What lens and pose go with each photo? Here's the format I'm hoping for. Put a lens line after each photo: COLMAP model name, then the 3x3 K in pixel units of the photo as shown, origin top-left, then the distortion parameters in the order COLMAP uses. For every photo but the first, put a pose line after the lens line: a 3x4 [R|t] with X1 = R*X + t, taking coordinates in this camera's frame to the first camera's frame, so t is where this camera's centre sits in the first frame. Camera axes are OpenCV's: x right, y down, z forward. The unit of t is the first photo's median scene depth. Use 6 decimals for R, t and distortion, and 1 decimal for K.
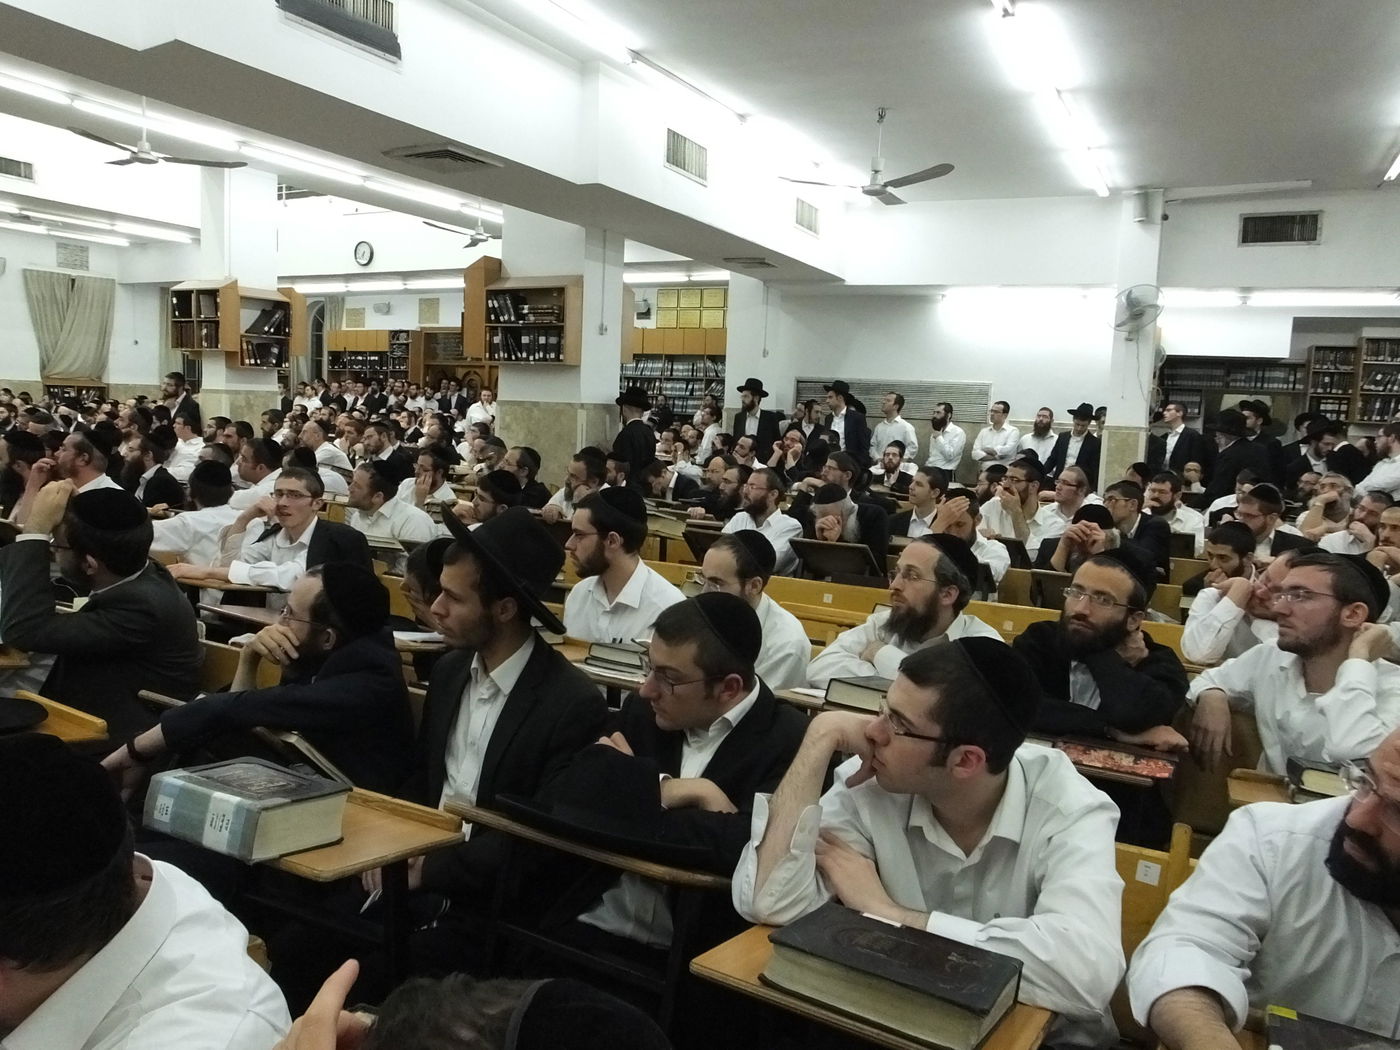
lens RADIAL K [[992.6, 0, 700.0], [0, 992.6, 525.0], [0, 0, 1]] dist [-0.083575, 0.060380]
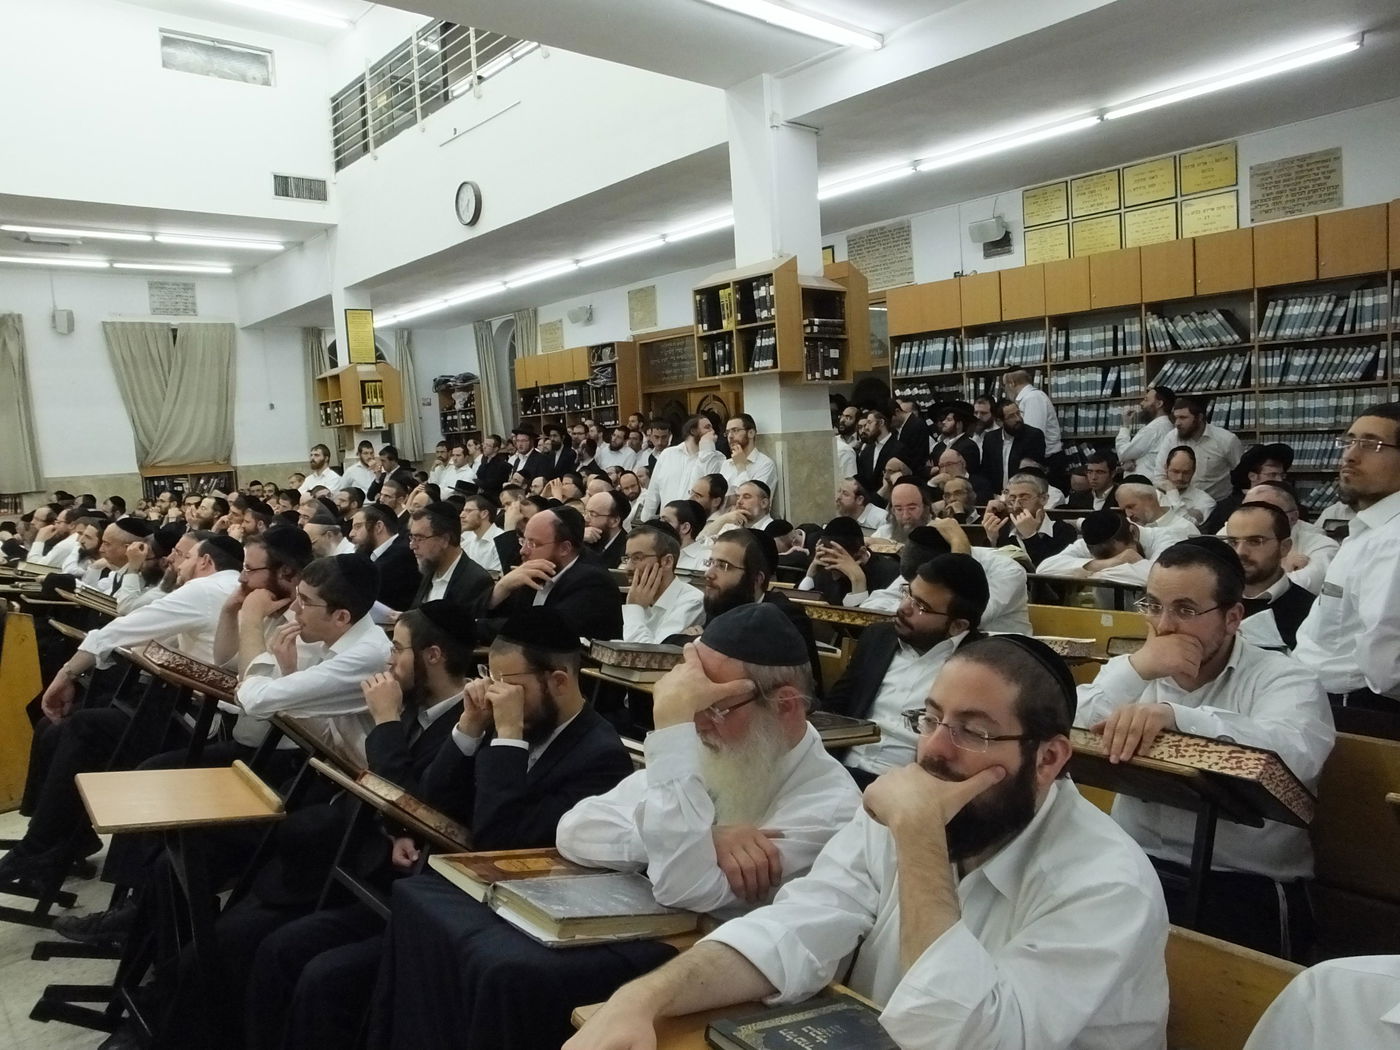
lens RADIAL K [[992.6, 0, 700.0], [0, 992.6, 525.0], [0, 0, 1]] dist [-0.083575, 0.060380]
pose [[0.932823, -0.063746, -0.354652, -0.030525], [0.053190, 0.997805, -0.039445, -0.060183], [0.356388, 0.017931, 0.934166, 0.485273]]
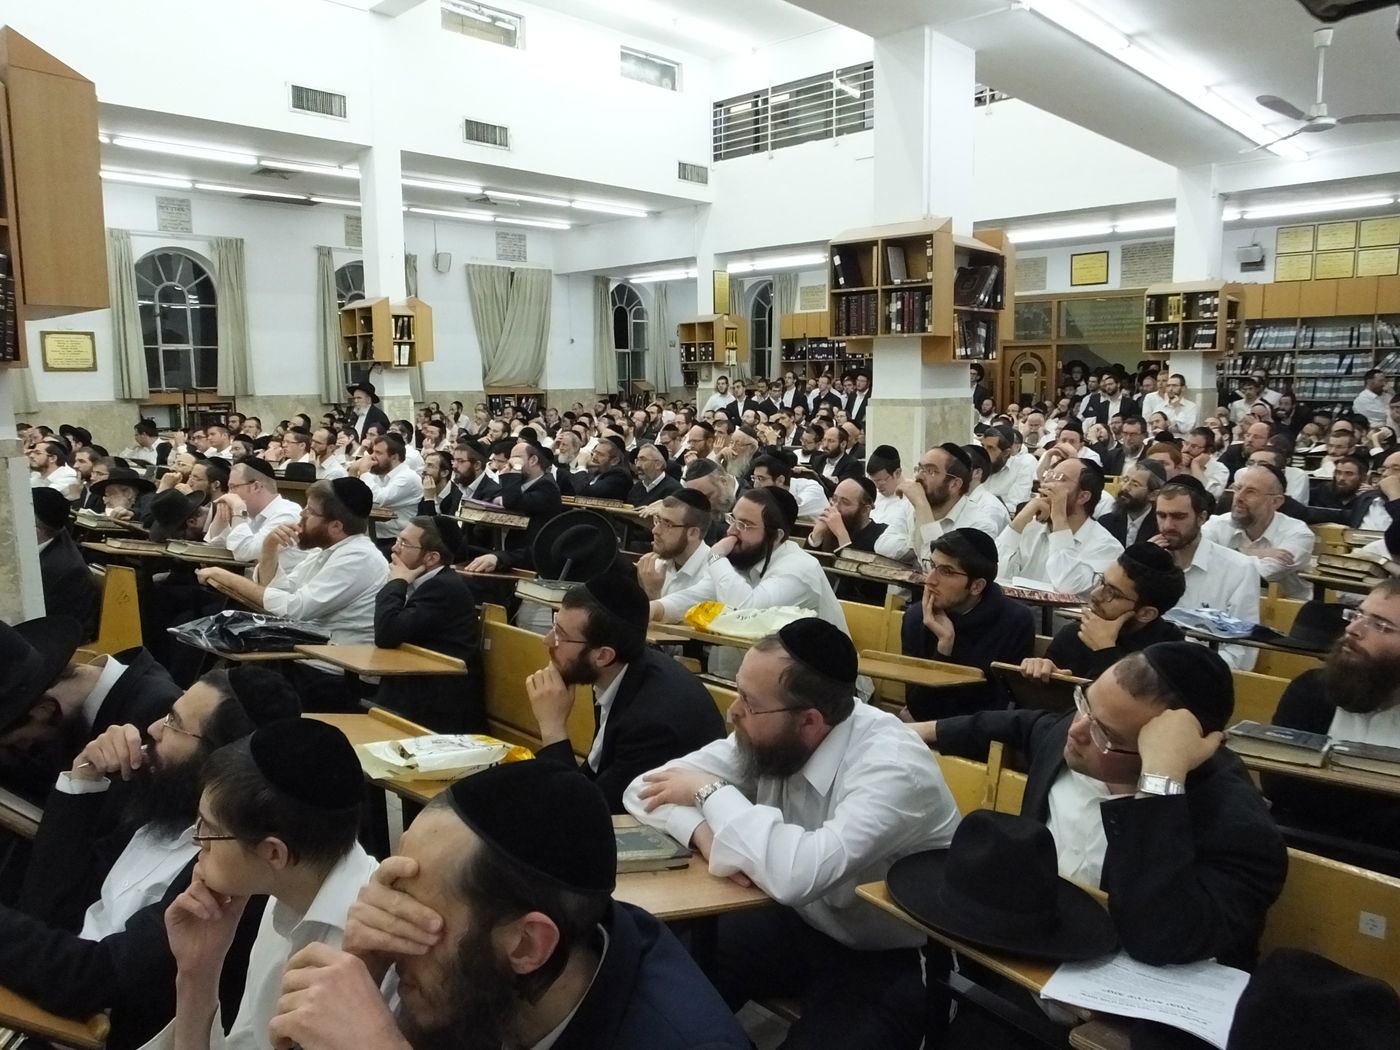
lens RADIAL K [[992.6, 0, 700.0], [0, 992.6, 525.0], [0, 0, 1]] dist [-0.083575, 0.060380]
pose [[0.958665, -0.009994, -0.284362, -0.247225], [0.015254, 0.999751, 0.016289, -0.039642], [0.284129, -0.019954, 0.958579, 0.198658]]
